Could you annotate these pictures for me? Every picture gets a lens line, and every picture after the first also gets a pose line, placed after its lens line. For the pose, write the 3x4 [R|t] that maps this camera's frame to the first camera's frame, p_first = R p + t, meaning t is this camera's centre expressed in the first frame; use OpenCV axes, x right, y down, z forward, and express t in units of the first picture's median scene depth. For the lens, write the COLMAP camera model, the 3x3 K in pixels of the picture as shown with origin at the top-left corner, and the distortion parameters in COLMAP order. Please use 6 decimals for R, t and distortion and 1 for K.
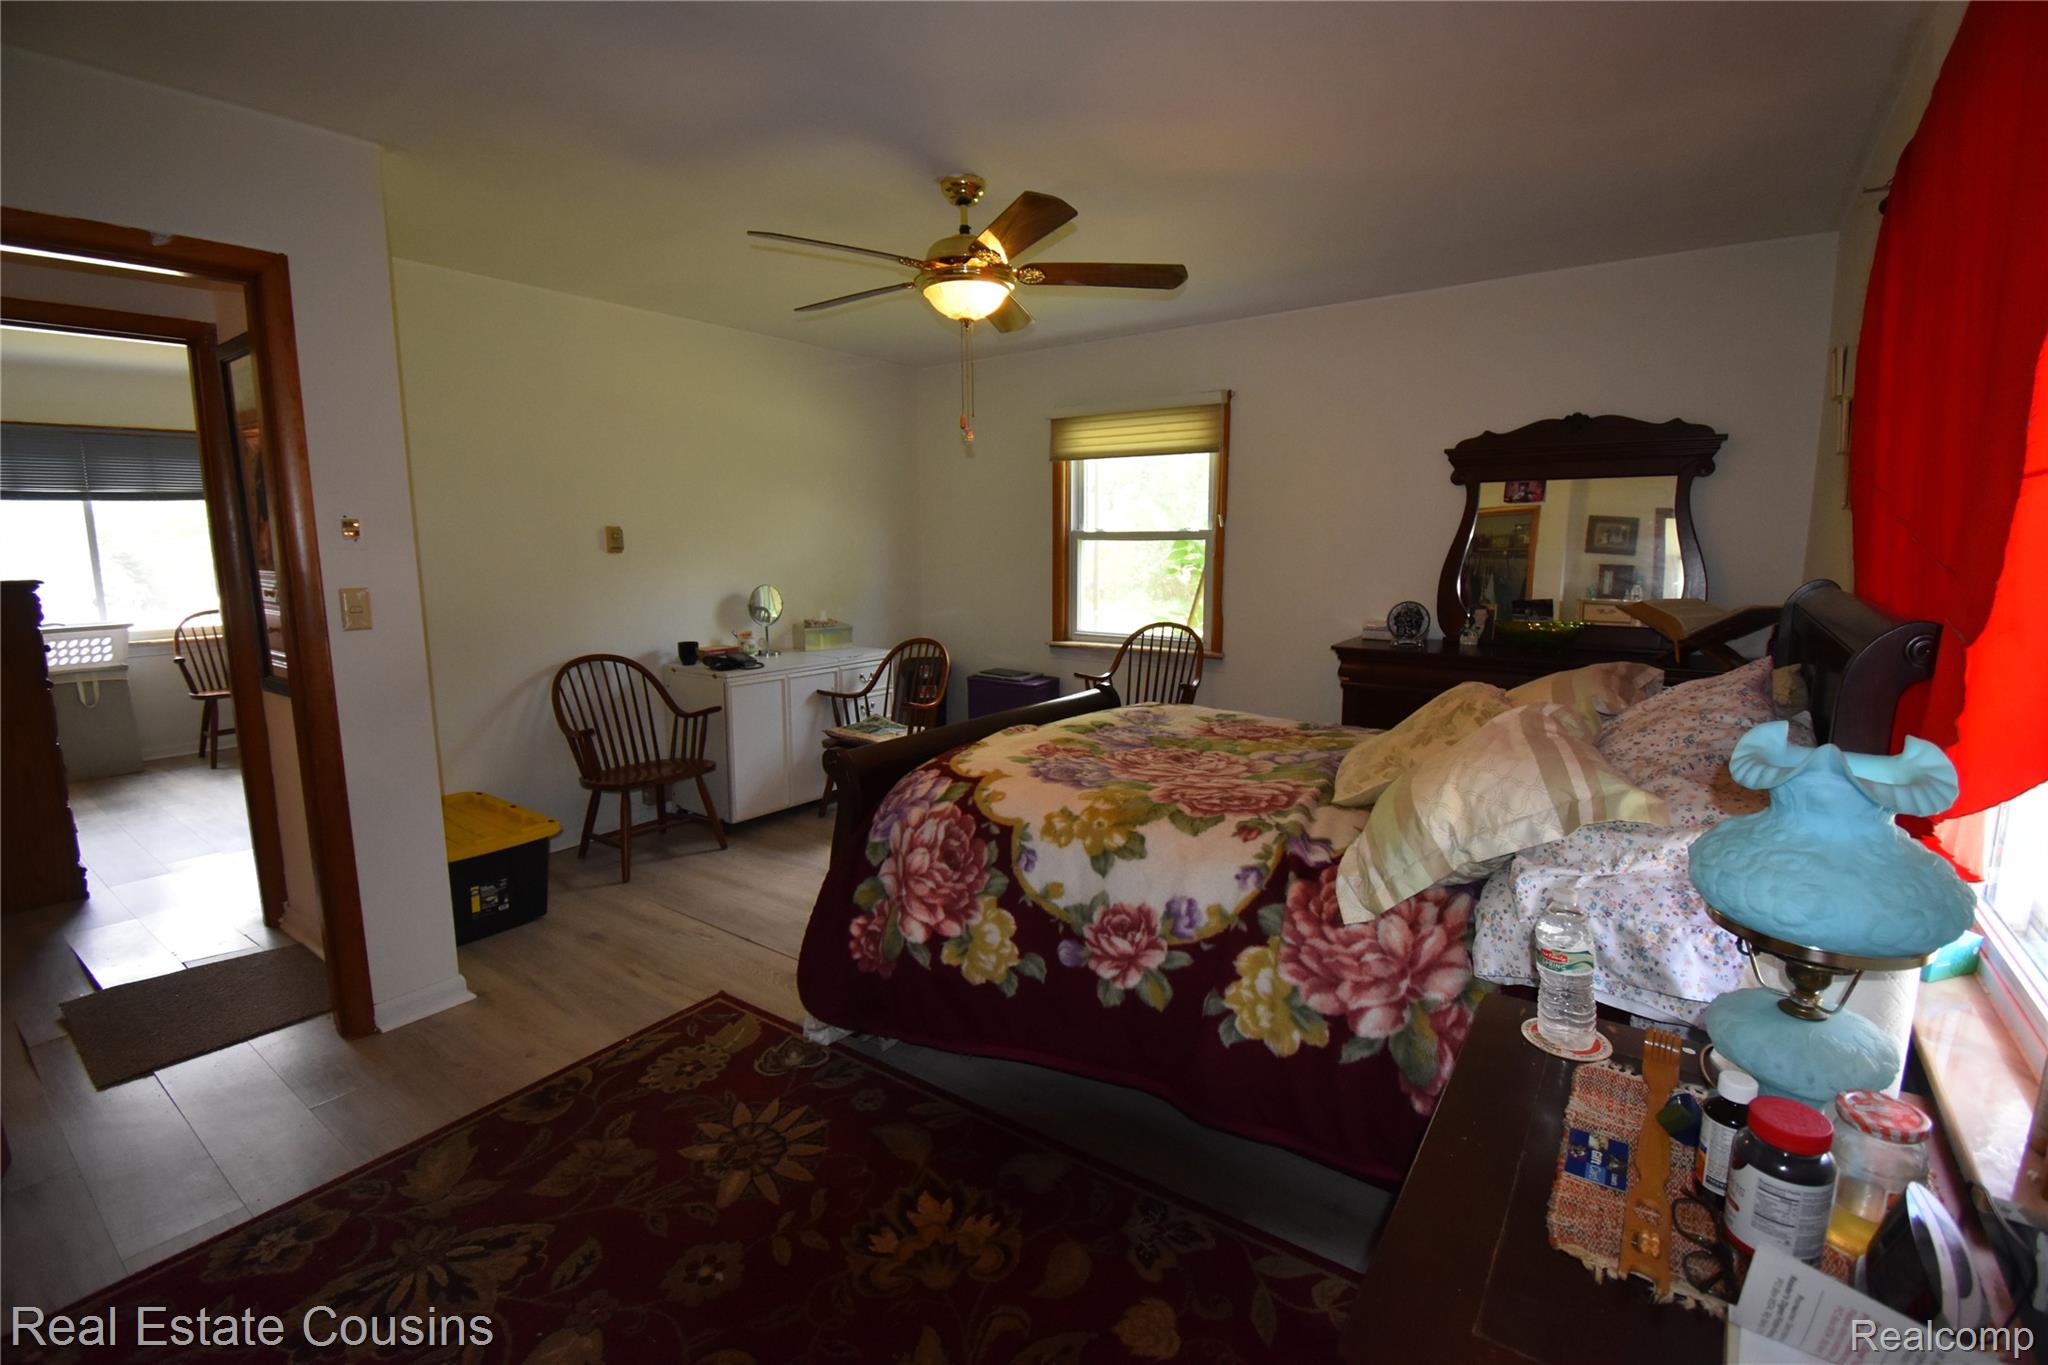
lens RADIAL K [[891.2, 0, 1034.9], [0, 891.2, 681.9], [0, 0, 1]] dist [0.014733, -0.026591]
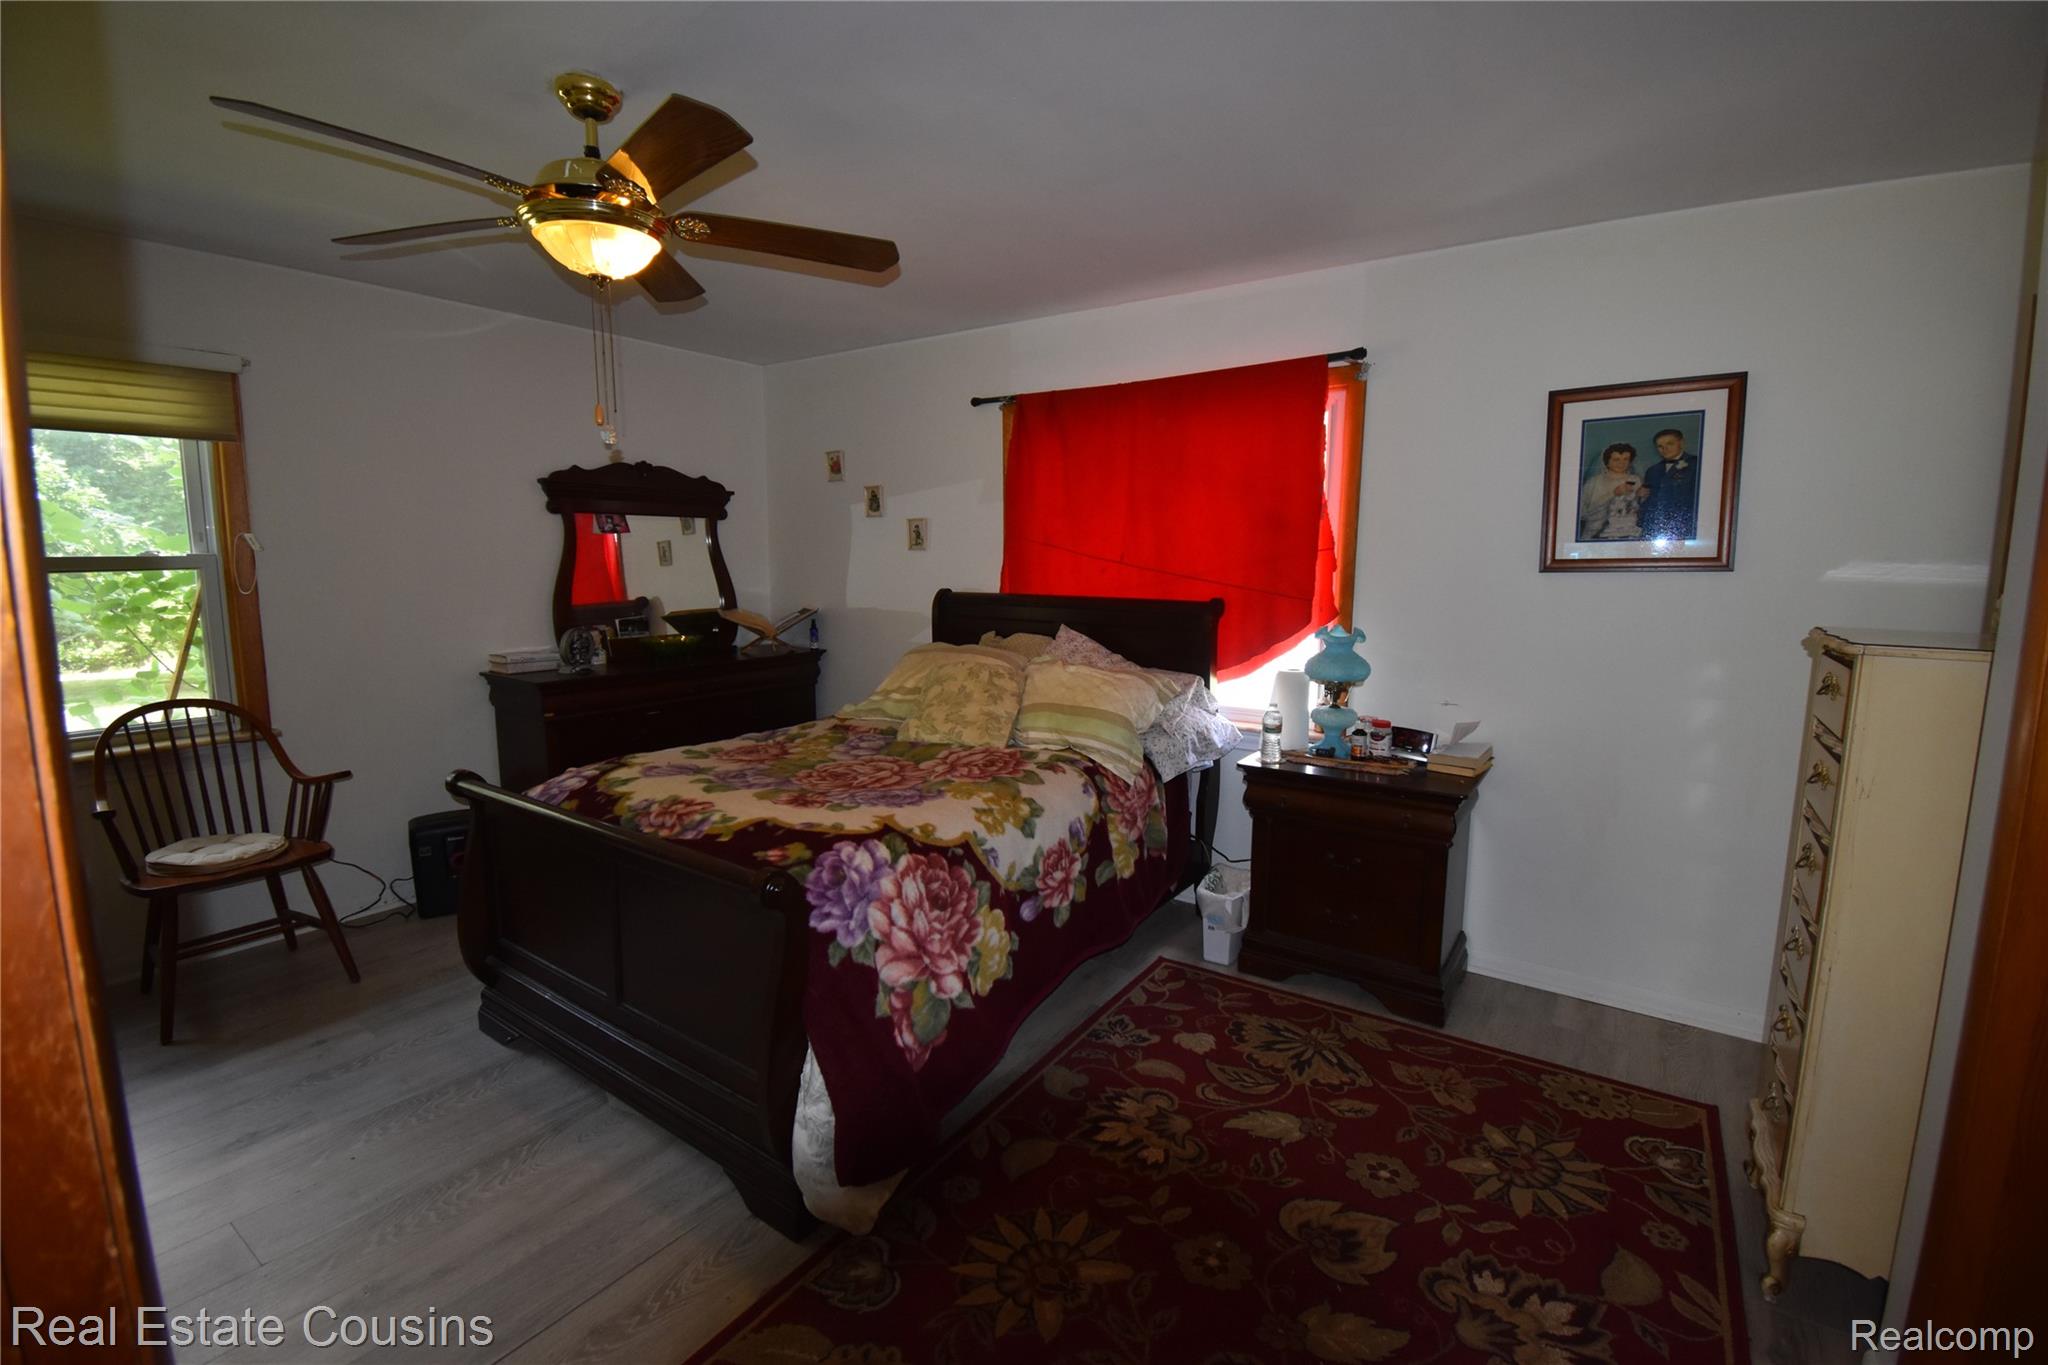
lens RADIAL K [[901.9, 0, 1027.7], [0, 901.9, 675.5], [0, 0, 1]] dist [0.000436, -0.012233]
pose [[-0.020088, -0.130195, 0.991285, -1.052026], [0.151384, 0.979657, 0.131736, -0.162793], [-0.988271, 0.152711, 0.000030, 0.866080]]
